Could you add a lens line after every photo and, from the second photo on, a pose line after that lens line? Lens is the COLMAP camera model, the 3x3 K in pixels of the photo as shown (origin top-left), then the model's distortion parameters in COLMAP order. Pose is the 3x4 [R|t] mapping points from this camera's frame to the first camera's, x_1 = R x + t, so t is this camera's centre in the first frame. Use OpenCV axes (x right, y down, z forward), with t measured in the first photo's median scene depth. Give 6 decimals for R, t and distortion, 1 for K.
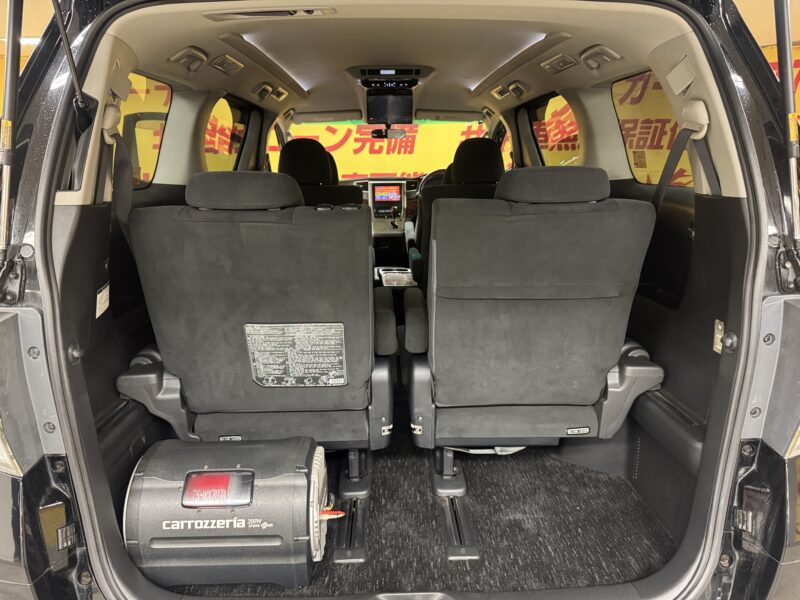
lens RADIAL K [[548.8, 0, 400.0], [0, 548.8, 300.0], [0, 0, 1]] dist [0.030631, 0.000773]
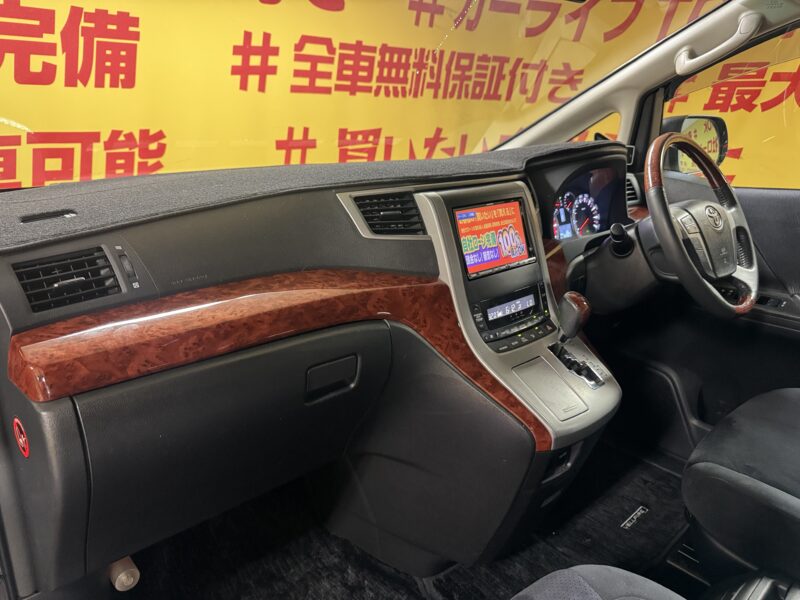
lens RADIAL K [[568.6, 0, 400.8], [0, 568.6, 308.7], [0, 0, 1]] dist [-0.016345, 0.001522]
pose [[0.752973, -0.193437, 0.628979, -0.628816], [0.139312, 0.981013, 0.134926, -0.587682], [-0.643136, -0.013971, 0.765624, 2.433398]]
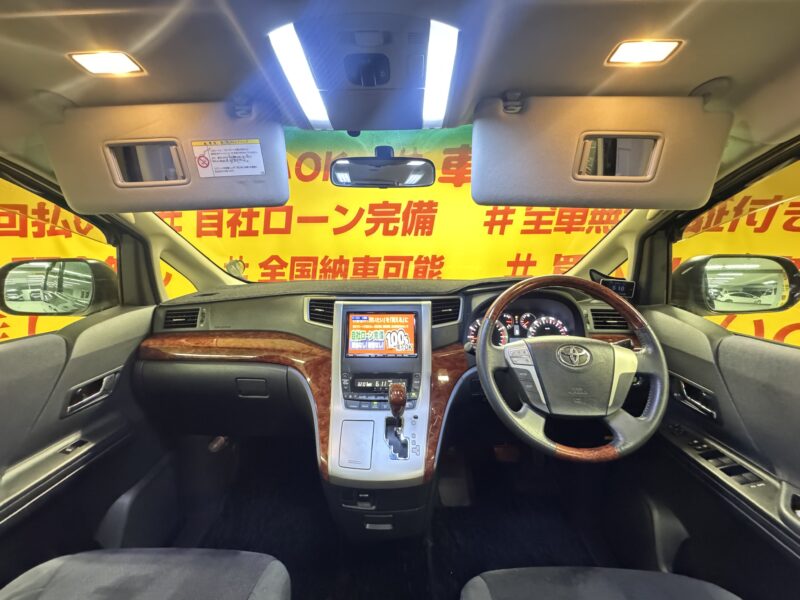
lens RADIAL K [[319.7, 0, 399.3], [0, 319.7, 301.6], [0, 0, 1]] dist [-0.004249, 0.000086]
pose [[0.998538, 0.010743, -0.052982, 0.000302], [-0.014019, 0.997987, -0.061852, -0.589092], [0.052211, 0.062504, 0.996678, 2.279162]]
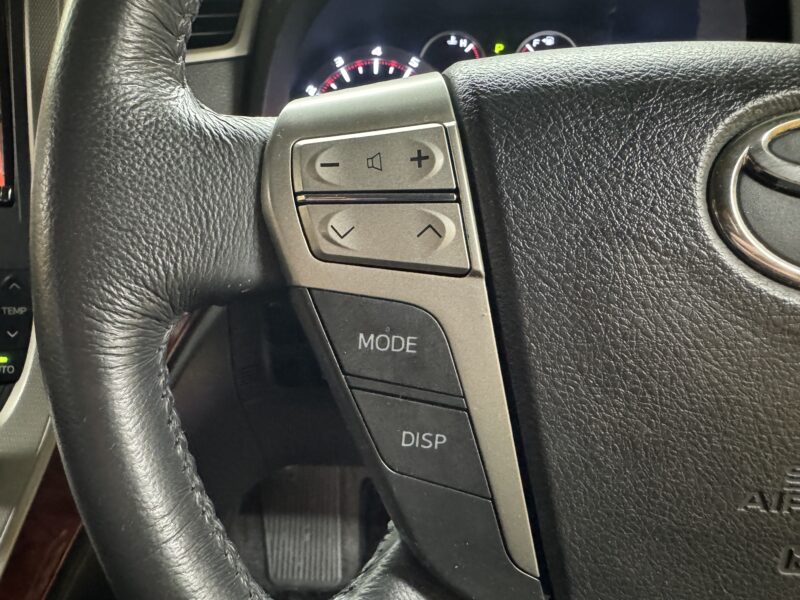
lens RADIAL K [[564.5, 0, 339.7], [0, 564.5, 303.2], [0, 0, 1]] dist [0.000037, 0.000372]
pose [[0.998461, 0.045020, -0.032374, 0.153482], [-0.034908, 0.963934, 0.263841, -0.546722], [0.043085, -0.262305, 0.964023, 2.670516]]
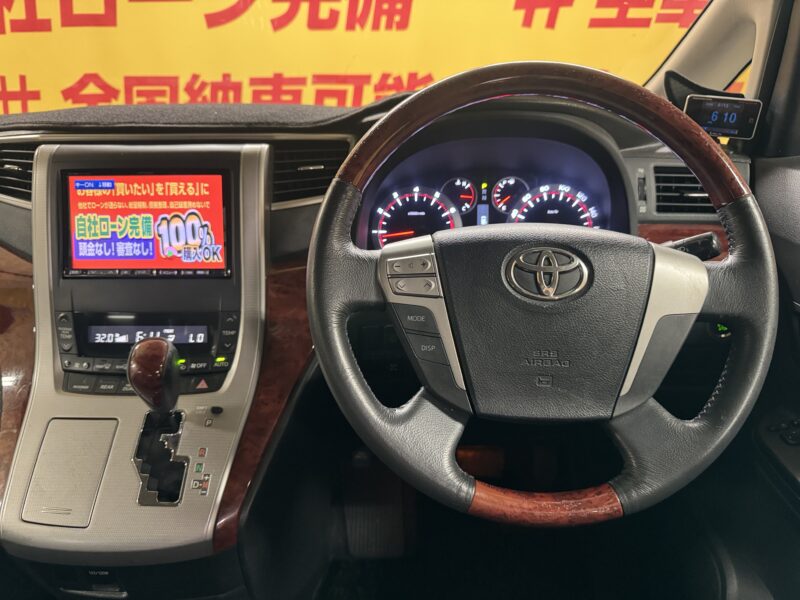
lens RADIAL K [[574.1, 0, 396.0], [0, 574.1, 300.4], [0, 0, 1]] dist [-0.006789, -0.011135]
pose [[0.999308, 0.018834, -0.032072, 0.157680], [-0.013757, 0.988325, 0.151736, -0.575436], [0.034556, -0.151190, 0.987901, 2.434757]]
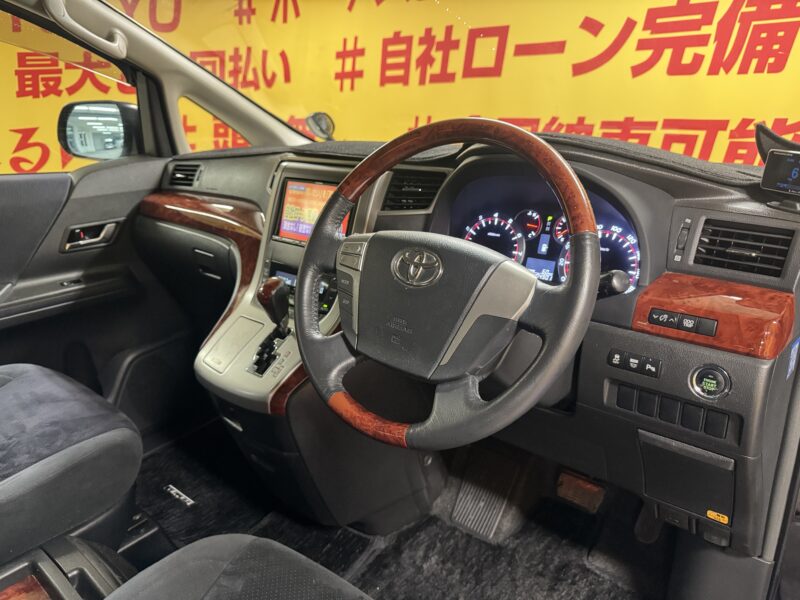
lens RADIAL K [[568.6, 0, 400.8], [0, 568.6, 308.7], [0, 0, 1]] dist [-0.016345, 0.001522]
pose [[0.747656, 0.223962, -0.625181, 0.518581], [-0.156004, 0.974304, 0.162465, -0.580919], [0.645503, -0.023937, 0.763383, 2.406001]]
